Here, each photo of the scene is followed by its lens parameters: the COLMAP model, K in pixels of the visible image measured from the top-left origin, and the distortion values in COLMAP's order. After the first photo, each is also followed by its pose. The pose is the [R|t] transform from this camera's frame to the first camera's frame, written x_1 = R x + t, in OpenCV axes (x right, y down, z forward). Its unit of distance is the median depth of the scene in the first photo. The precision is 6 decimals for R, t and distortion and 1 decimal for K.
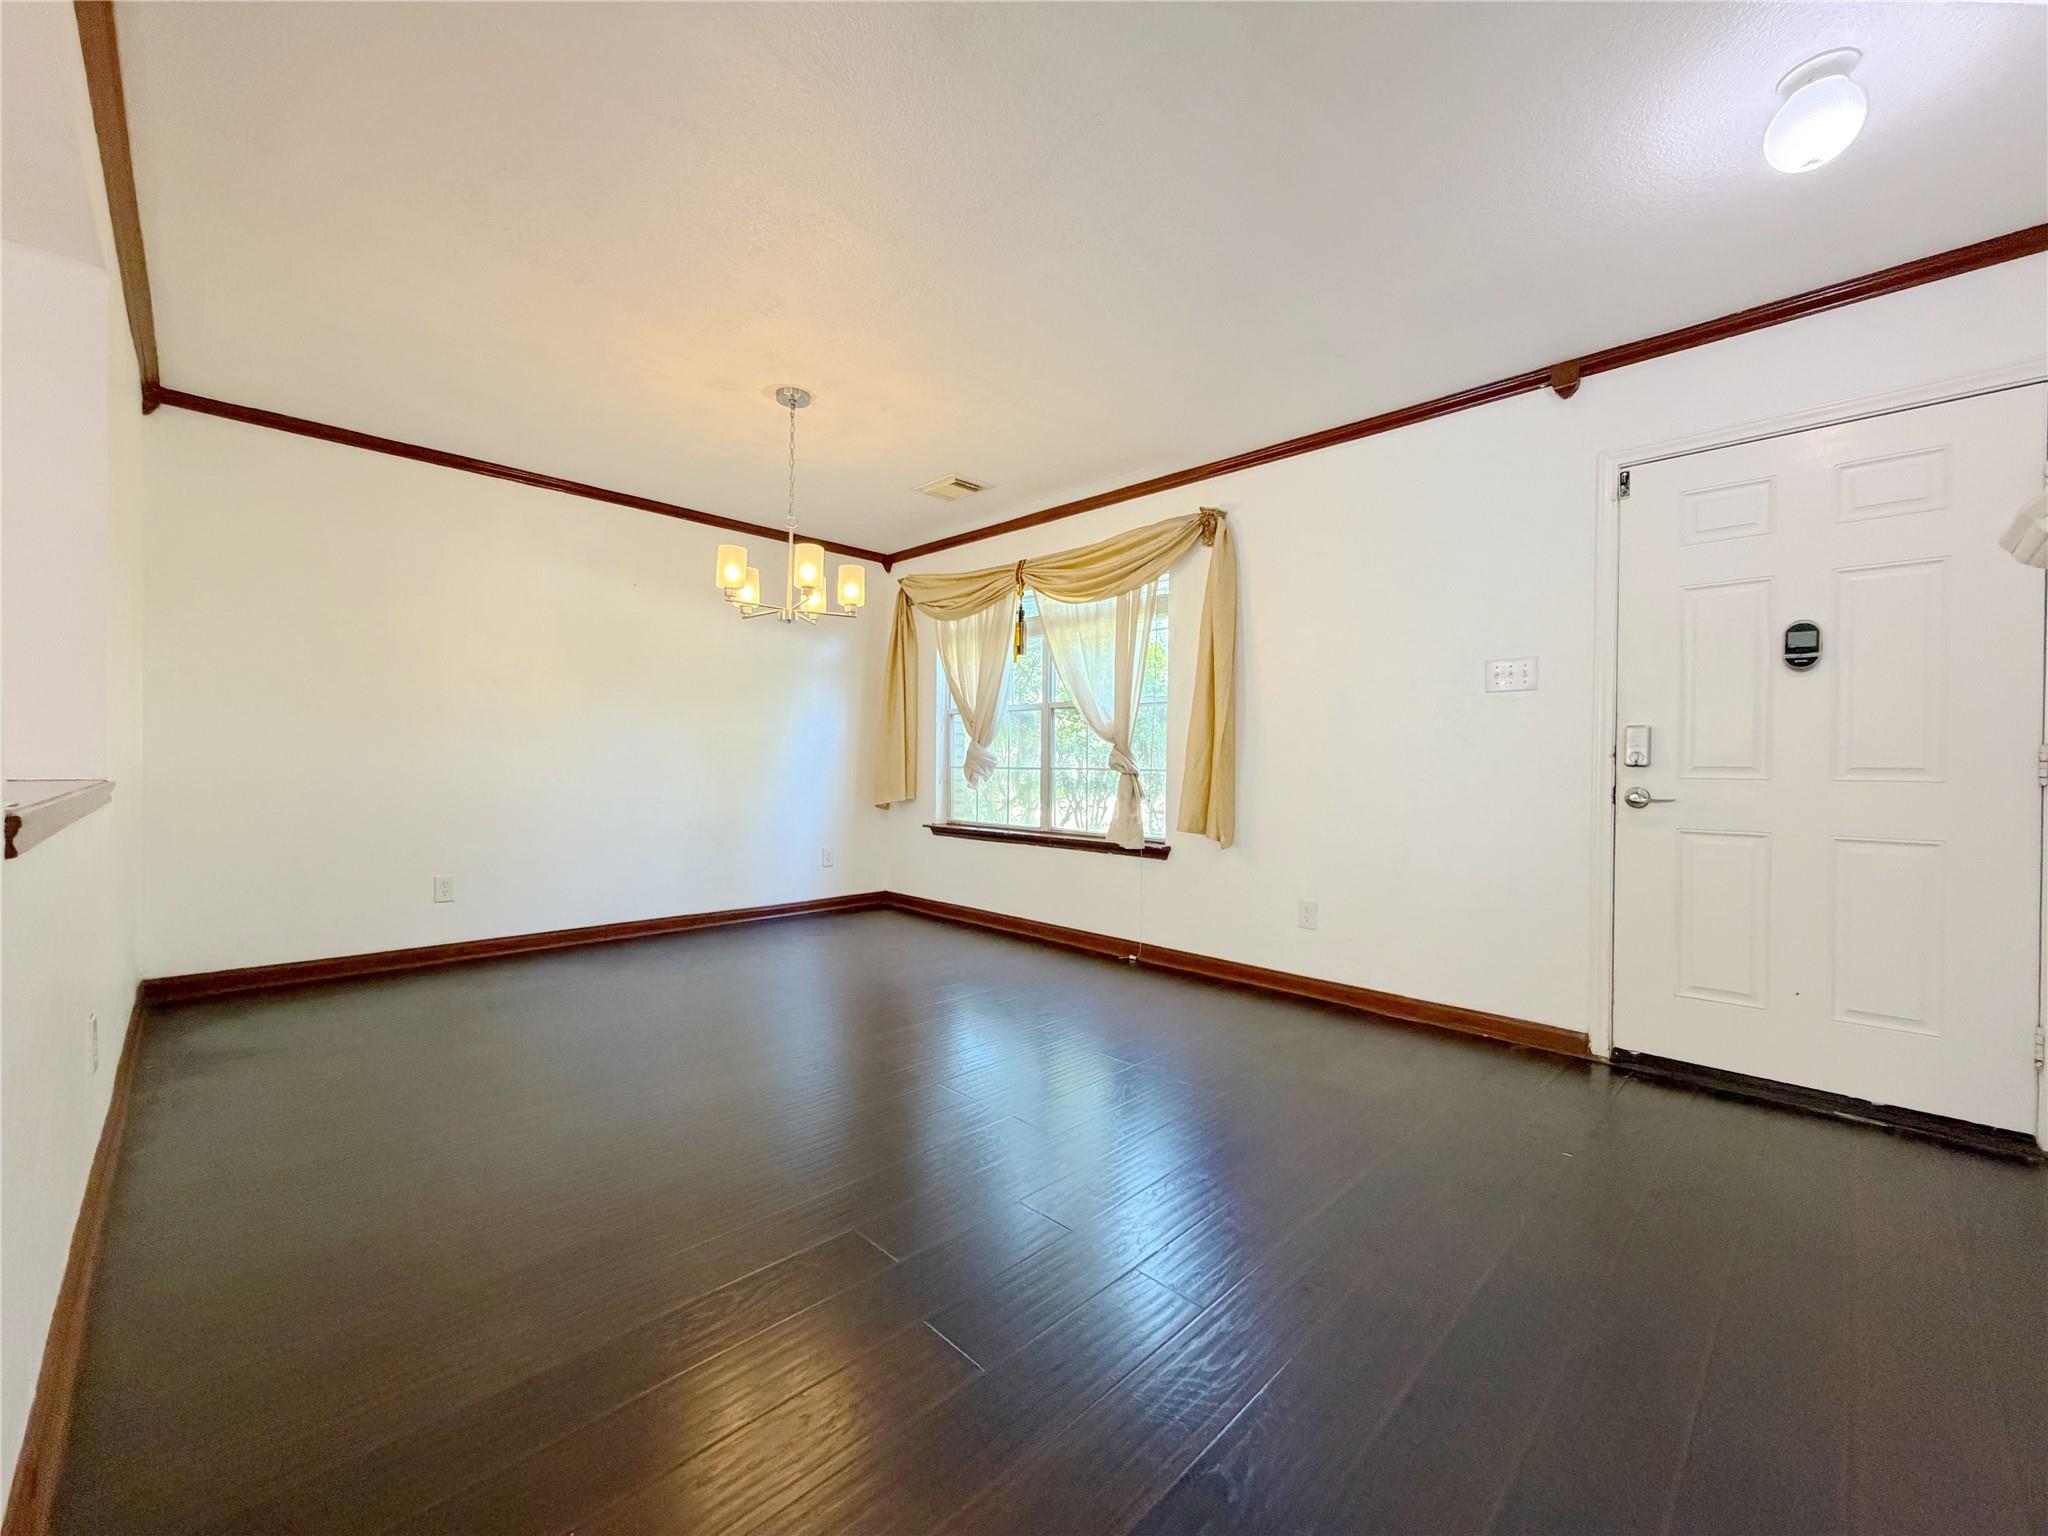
lens RADIAL K [[818.2, 0, 1011.6], [0, 818.2, 769.3], [0, 0, 1]] dist [-0.000274, 0.000452]
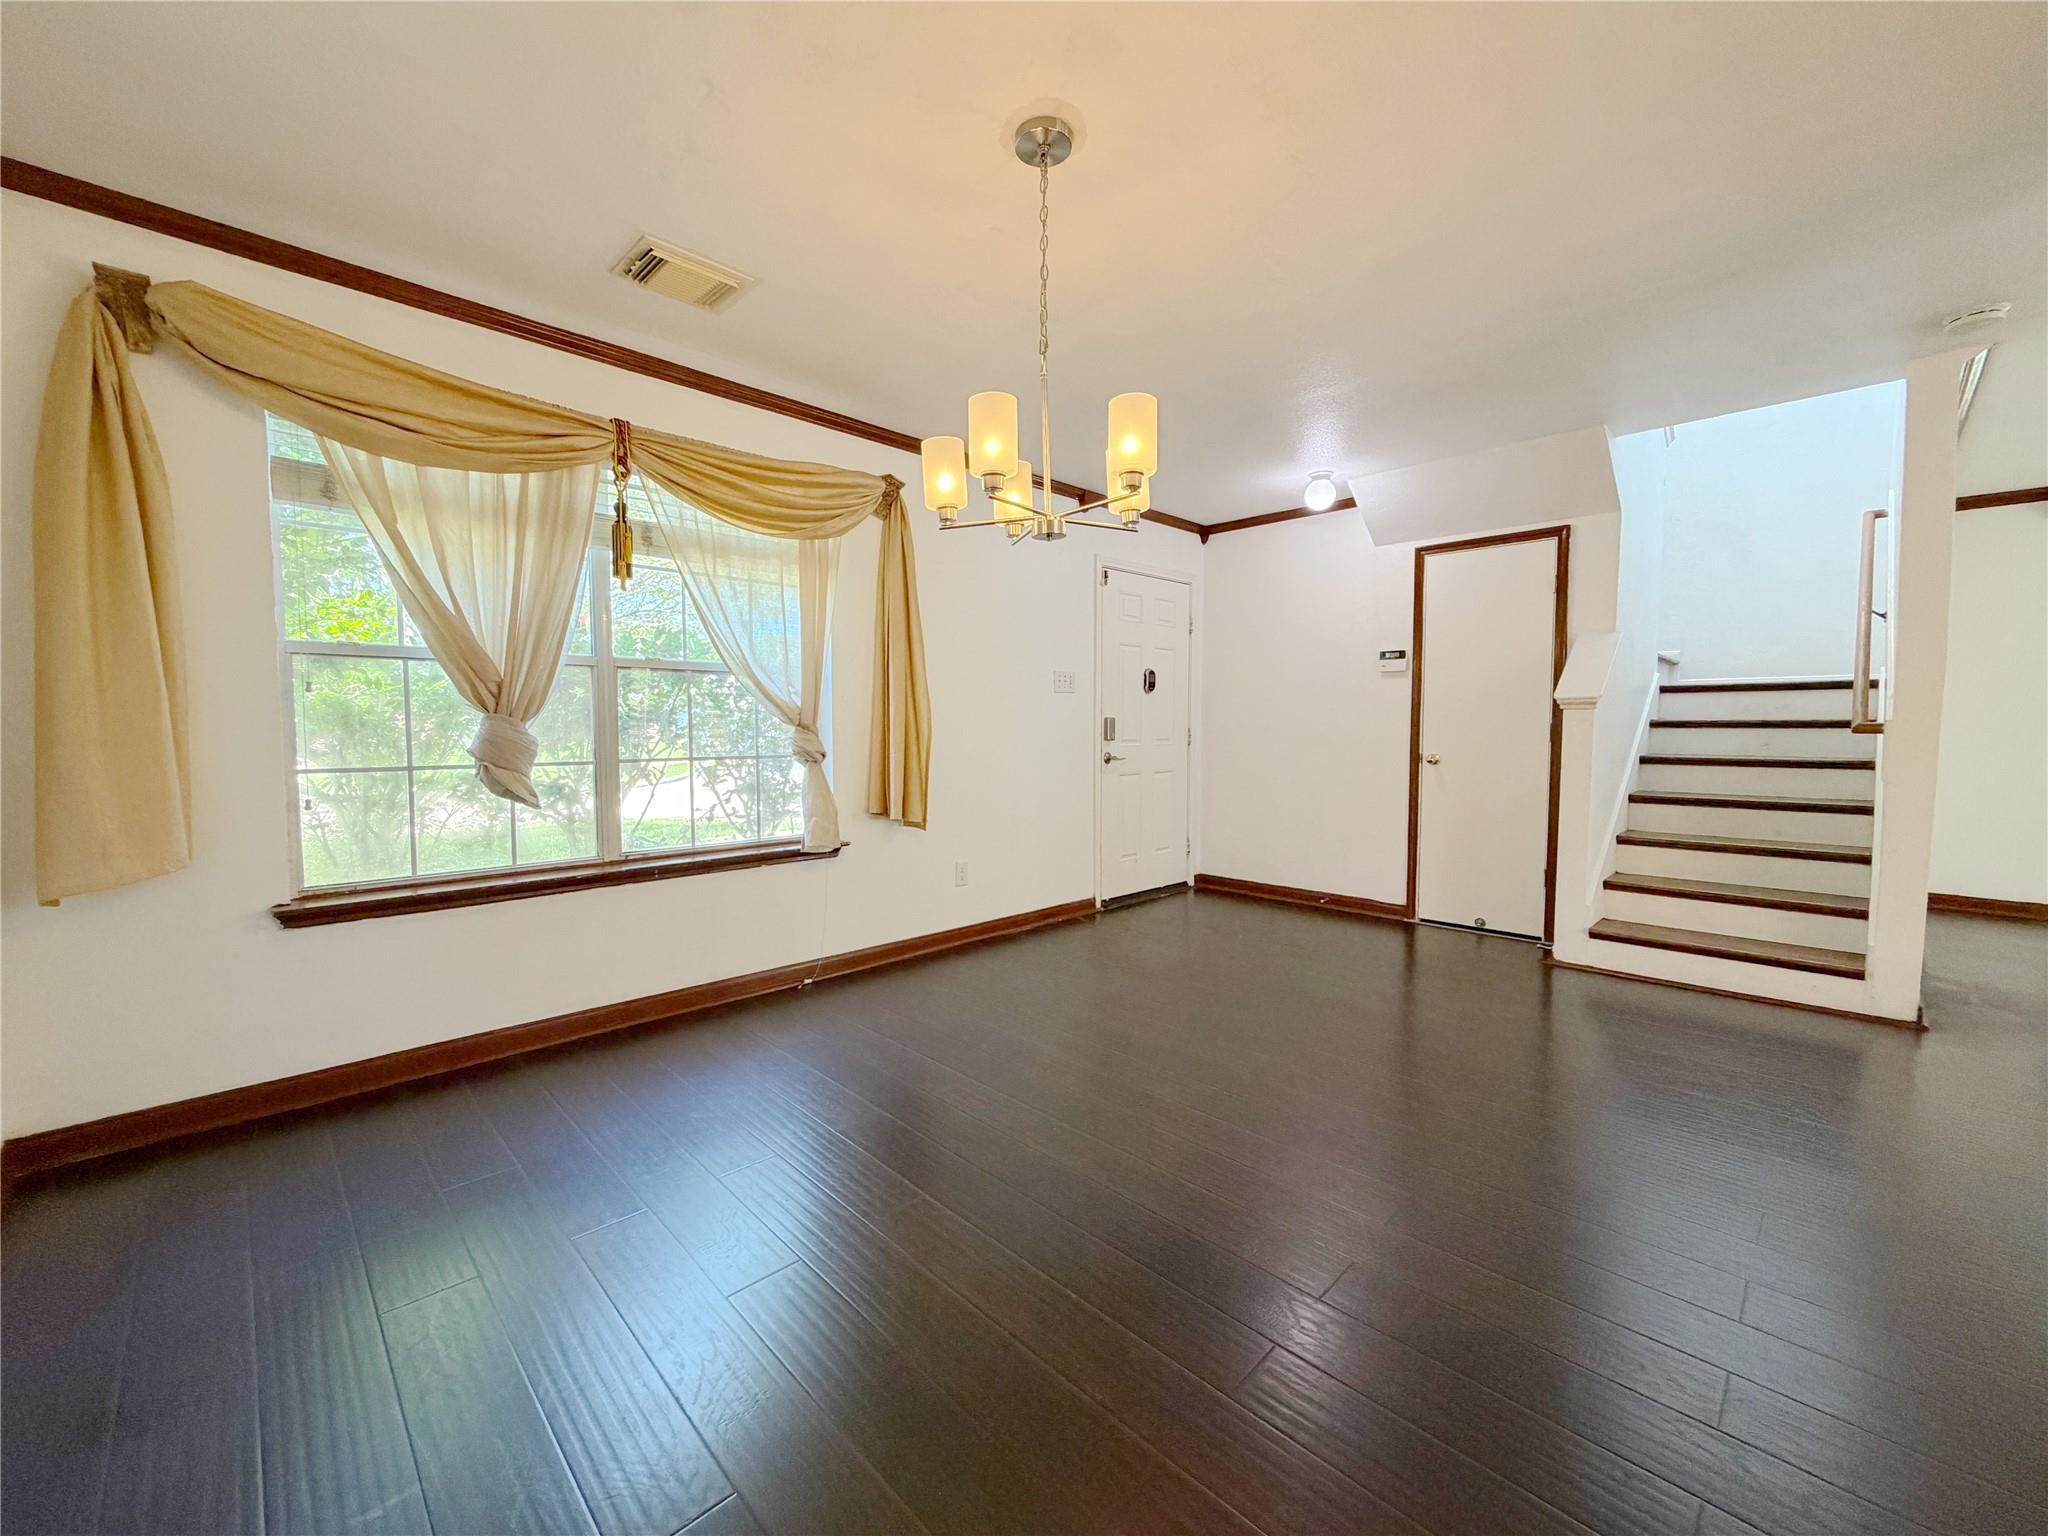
lens RADIAL K [[818.2, 0, 1011.6], [0, 818.2, 769.3], [0, 0, 1]] dist [-0.000274, 0.000452]
pose [[0.017087, -0.071535, 0.997292, -0.665178], [0.004932, 0.997431, 0.071461, -0.044545], [-0.999842, 0.003698, 0.017396, 0.774049]]
